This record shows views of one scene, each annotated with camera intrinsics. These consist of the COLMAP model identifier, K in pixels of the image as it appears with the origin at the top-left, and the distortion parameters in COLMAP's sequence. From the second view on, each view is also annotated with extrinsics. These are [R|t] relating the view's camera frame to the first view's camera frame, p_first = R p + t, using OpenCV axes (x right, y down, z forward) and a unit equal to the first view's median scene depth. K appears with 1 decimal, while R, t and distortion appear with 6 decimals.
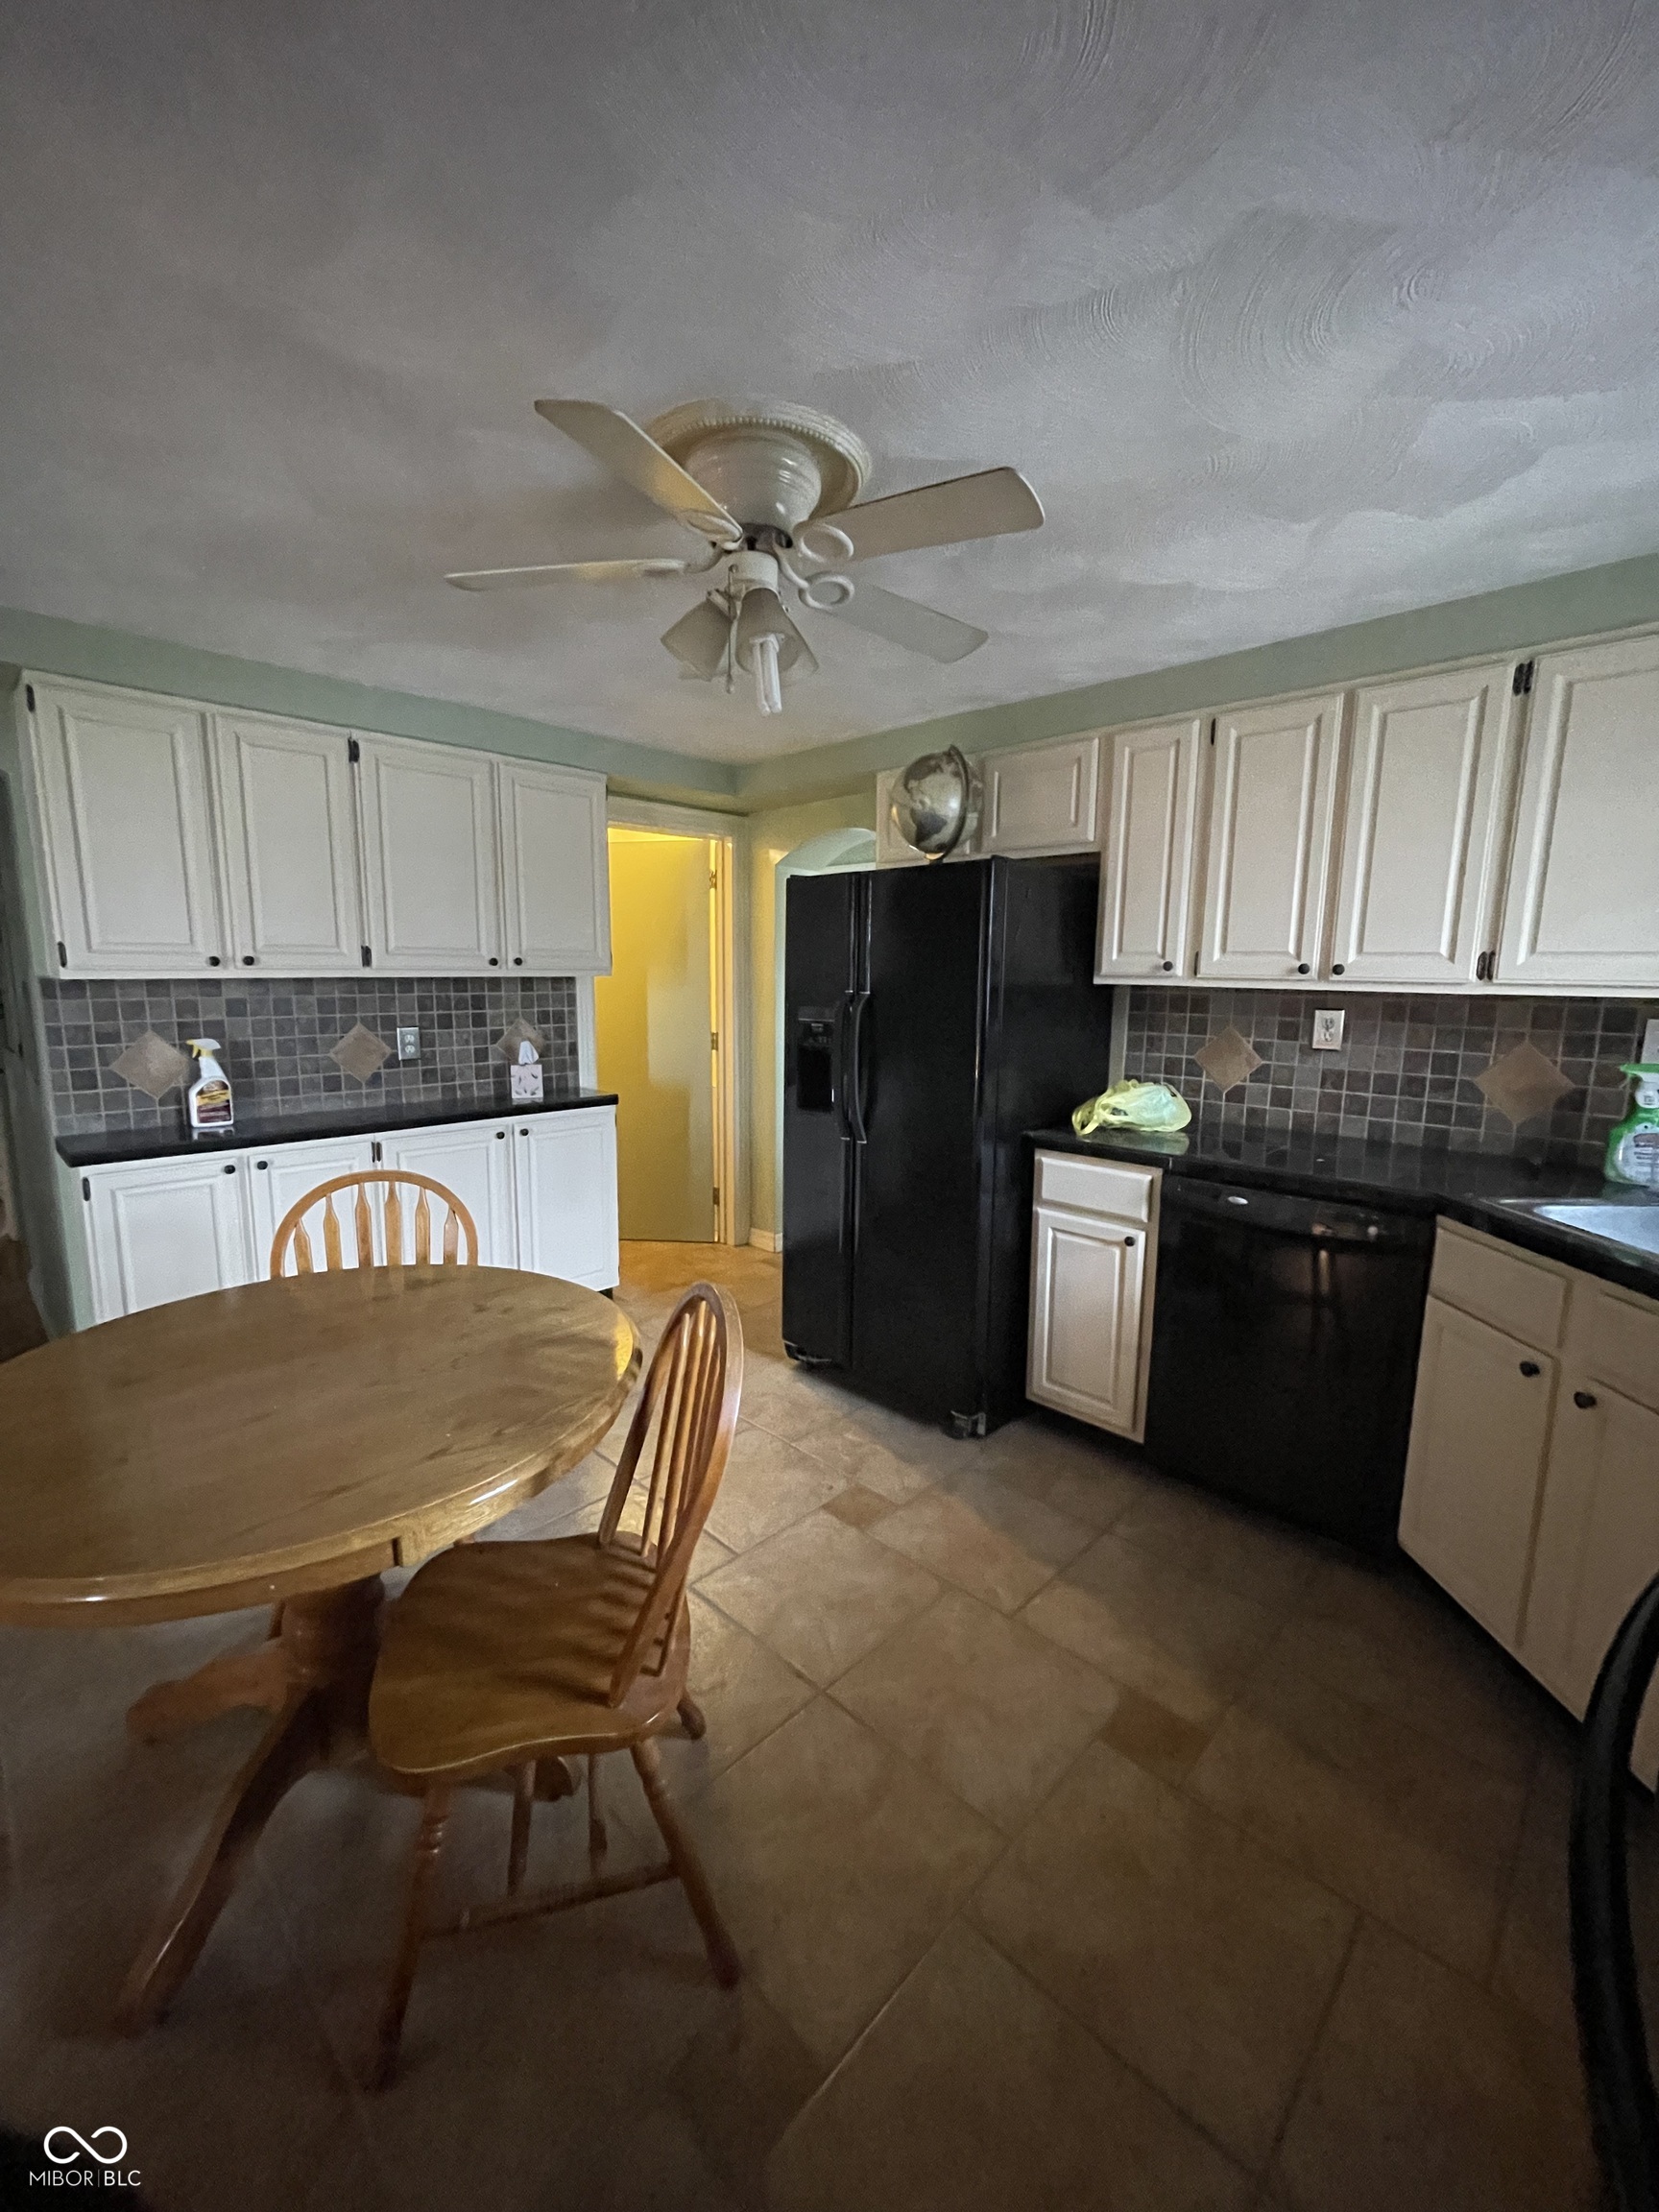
lens RADIAL K [[892.1, 0, 816.5], [0, 892.1, 1105.0], [0, 0, 1]] dist [-0.000160, -0.000372]
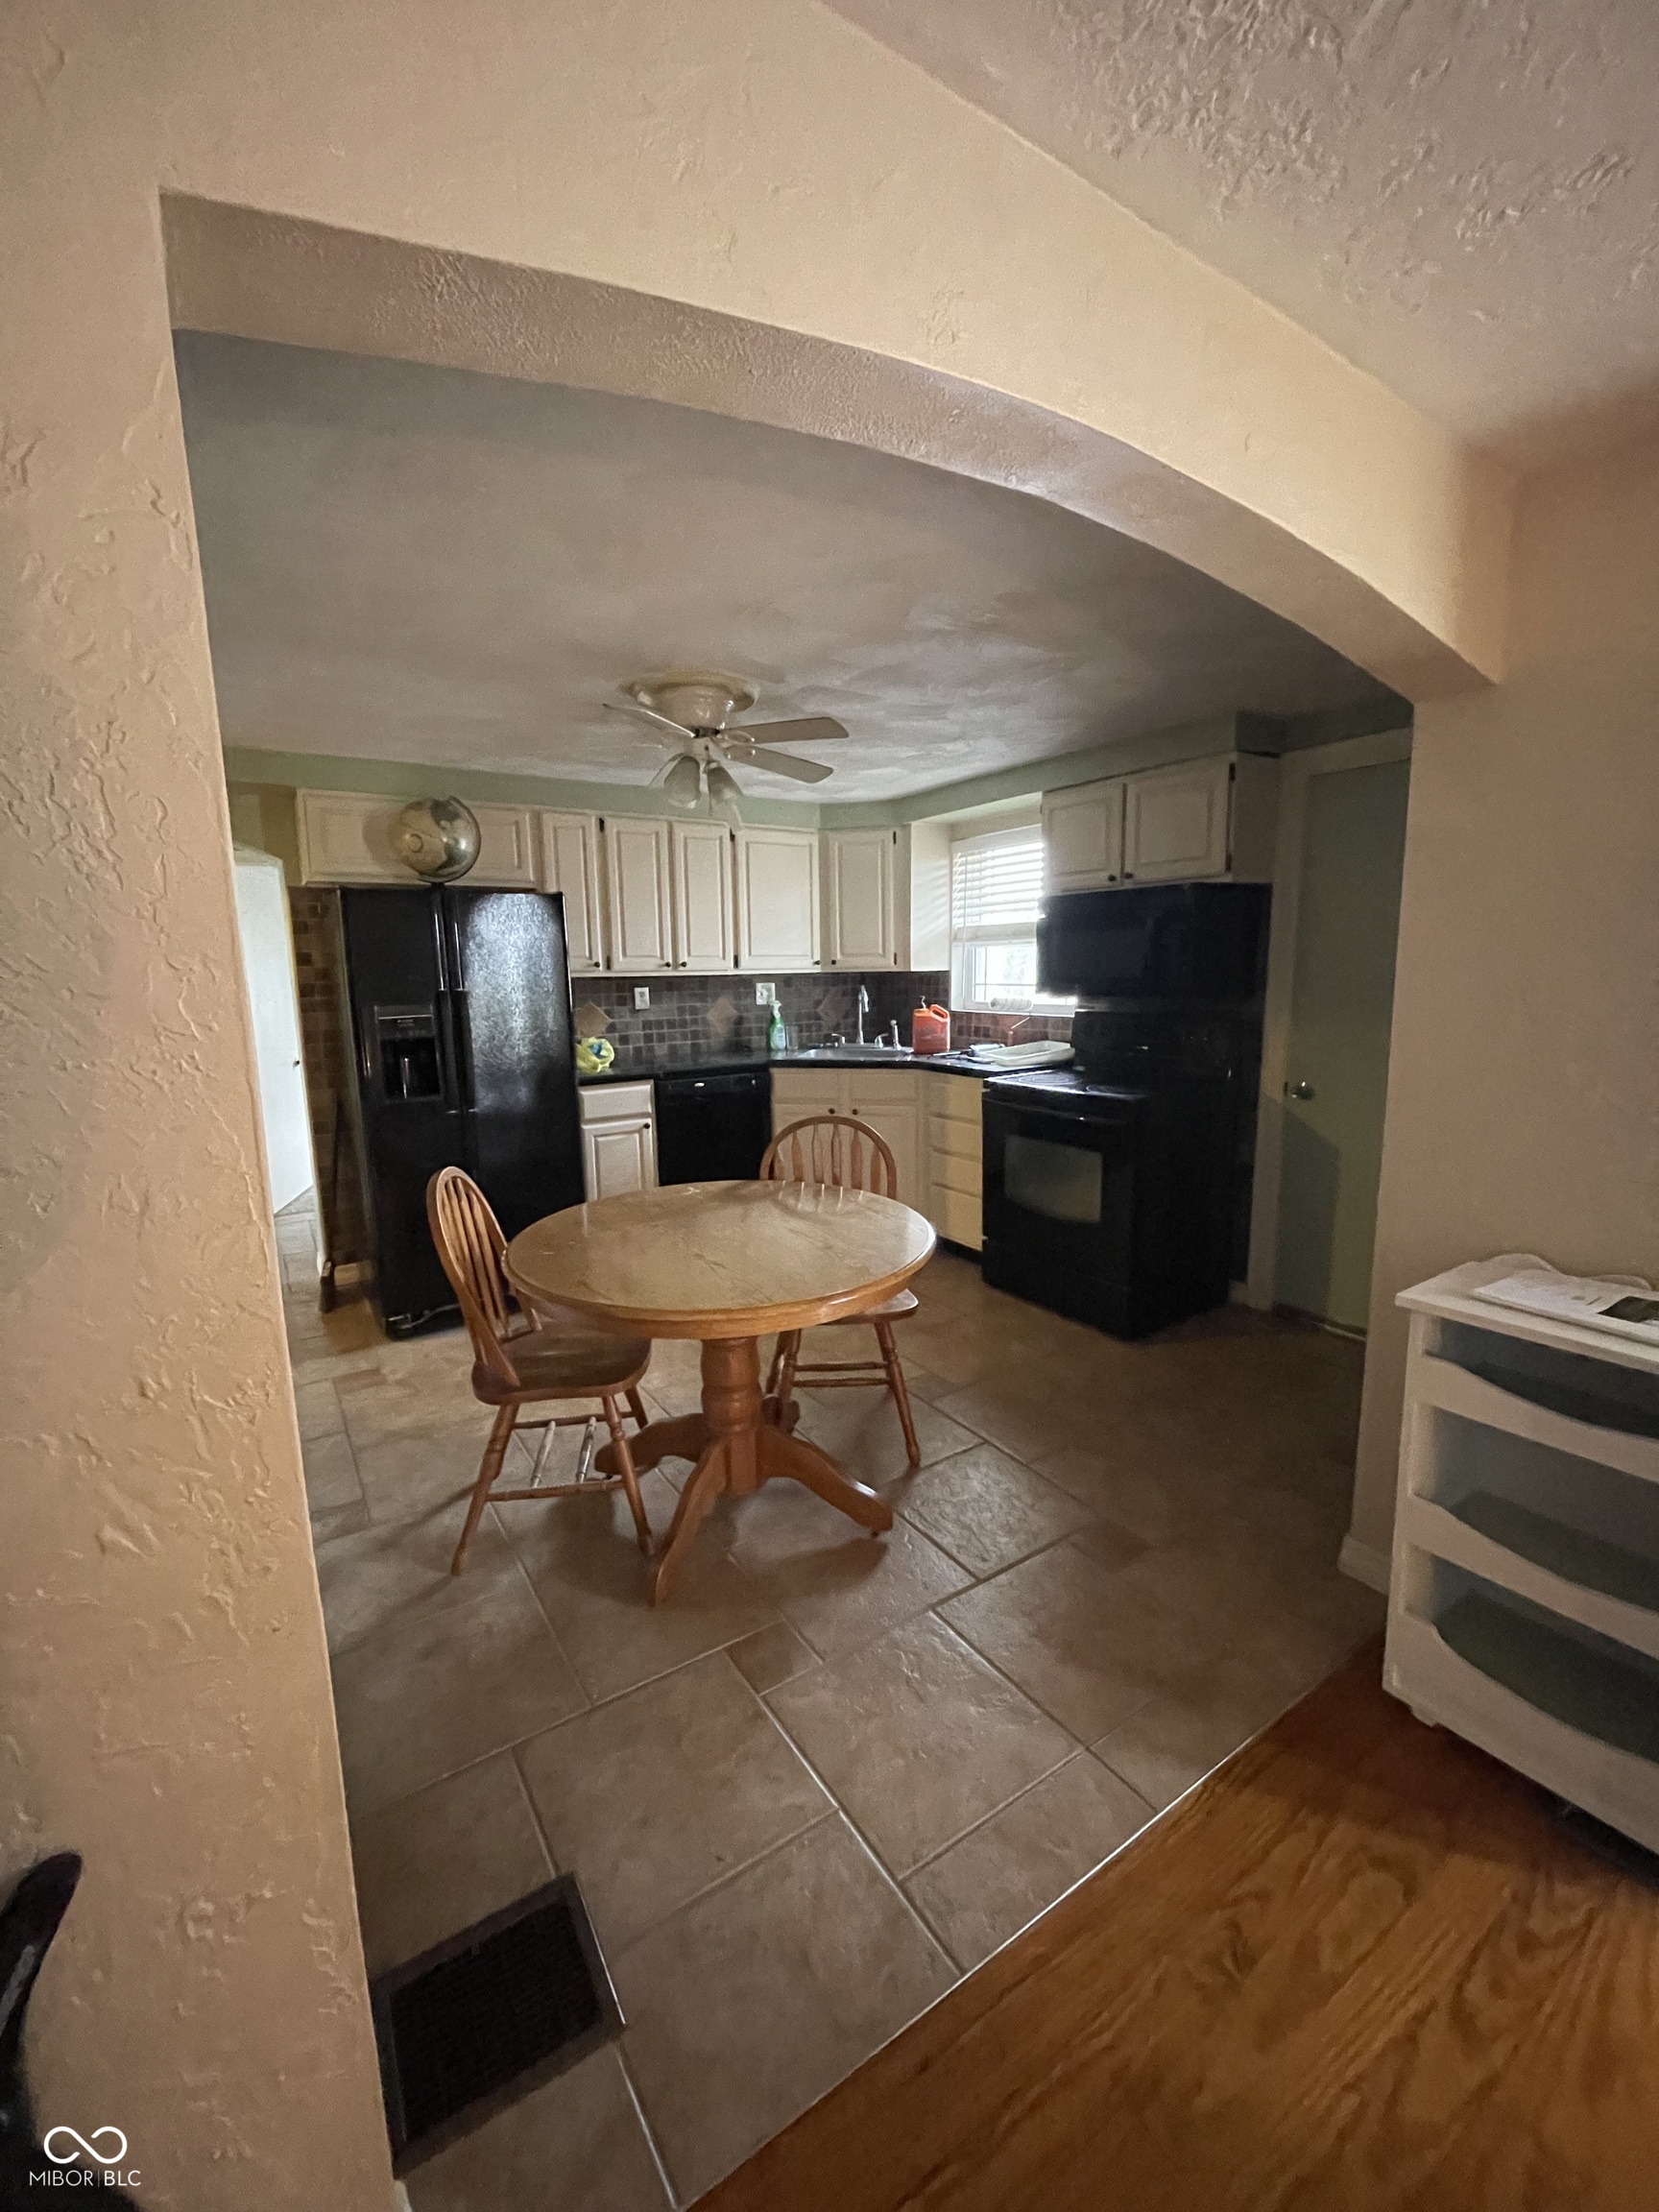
lens RADIAL K [[892.1, 0, 816.5], [0, 892.1, 1105.0], [0, 0, 1]] dist [-0.000160, -0.000372]
pose [[0.213557, -0.167590, 0.962448, -1.119048], [0.167784, 0.976829, 0.132864, -0.053826], [-0.962414, 0.133110, 0.236728, 0.261241]]
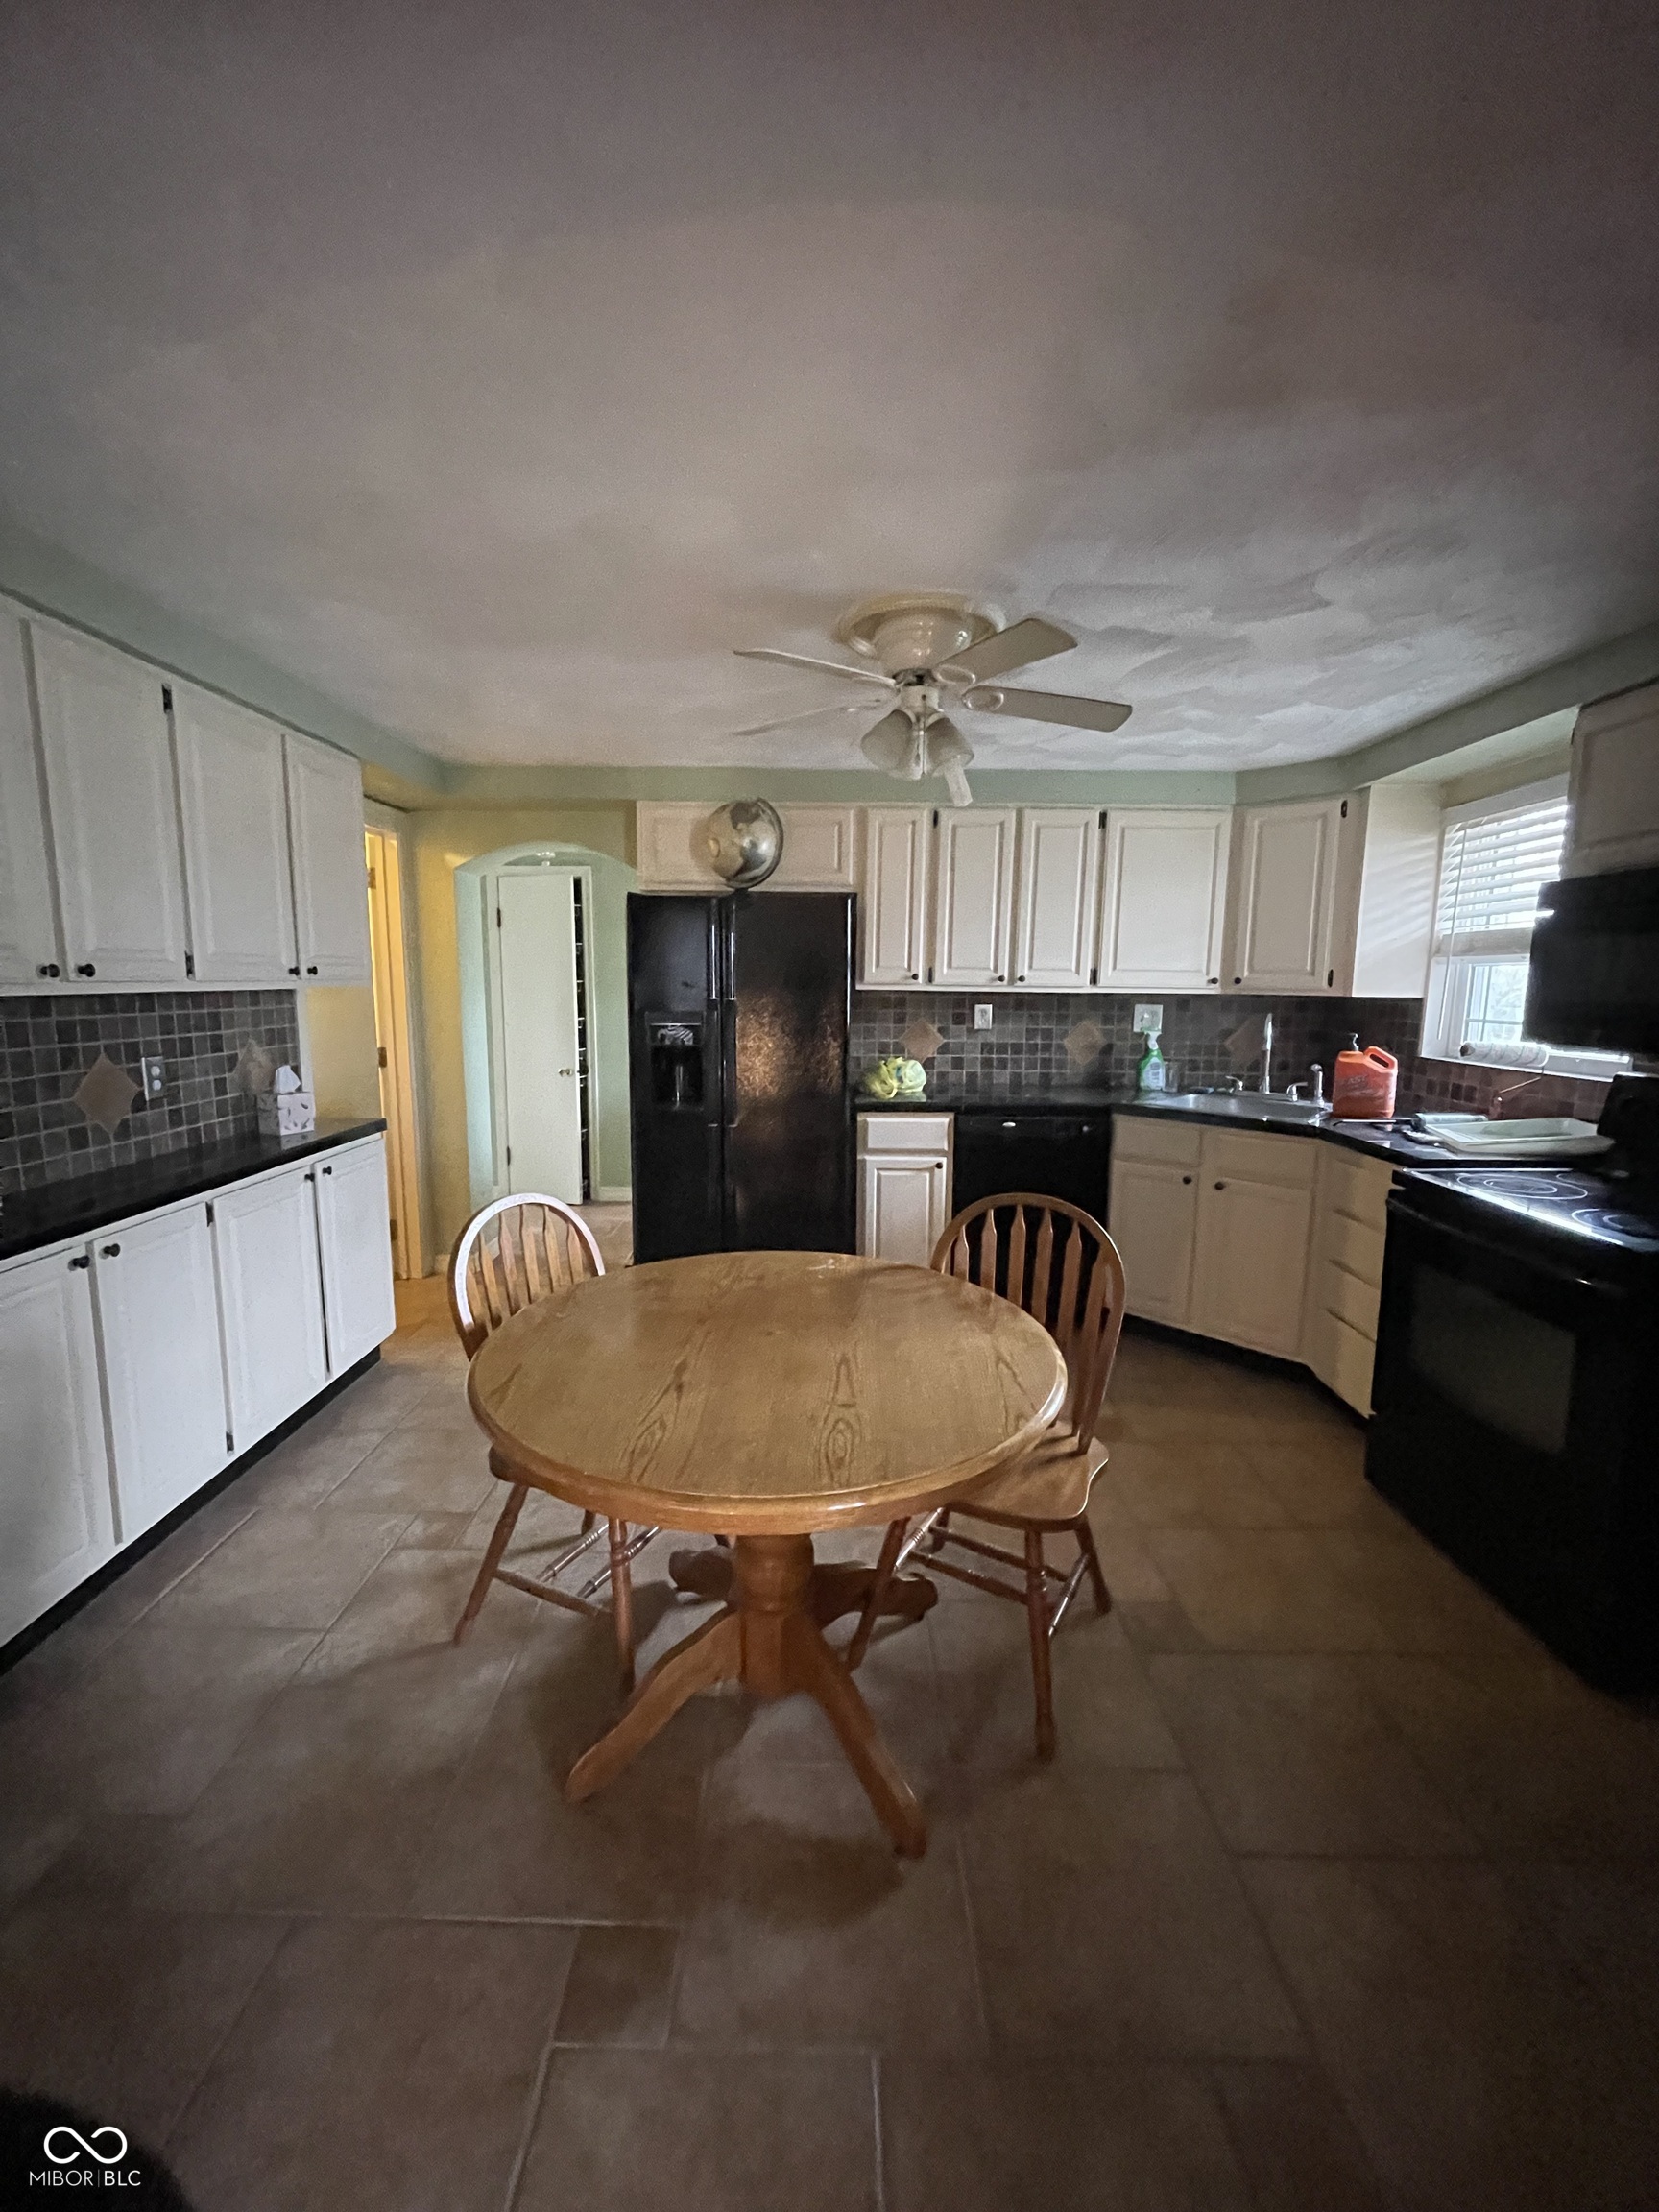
lens RADIAL K [[892.1, 0, 816.5], [0, 892.1, 1105.0], [0, 0, 1]] dist [-0.000160, -0.000372]
pose [[0.719828, -0.100744, 0.686803, -0.723062], [0.103832, 0.993908, 0.036967, -0.018765], [-0.686343, 0.044702, 0.725903, 0.072565]]
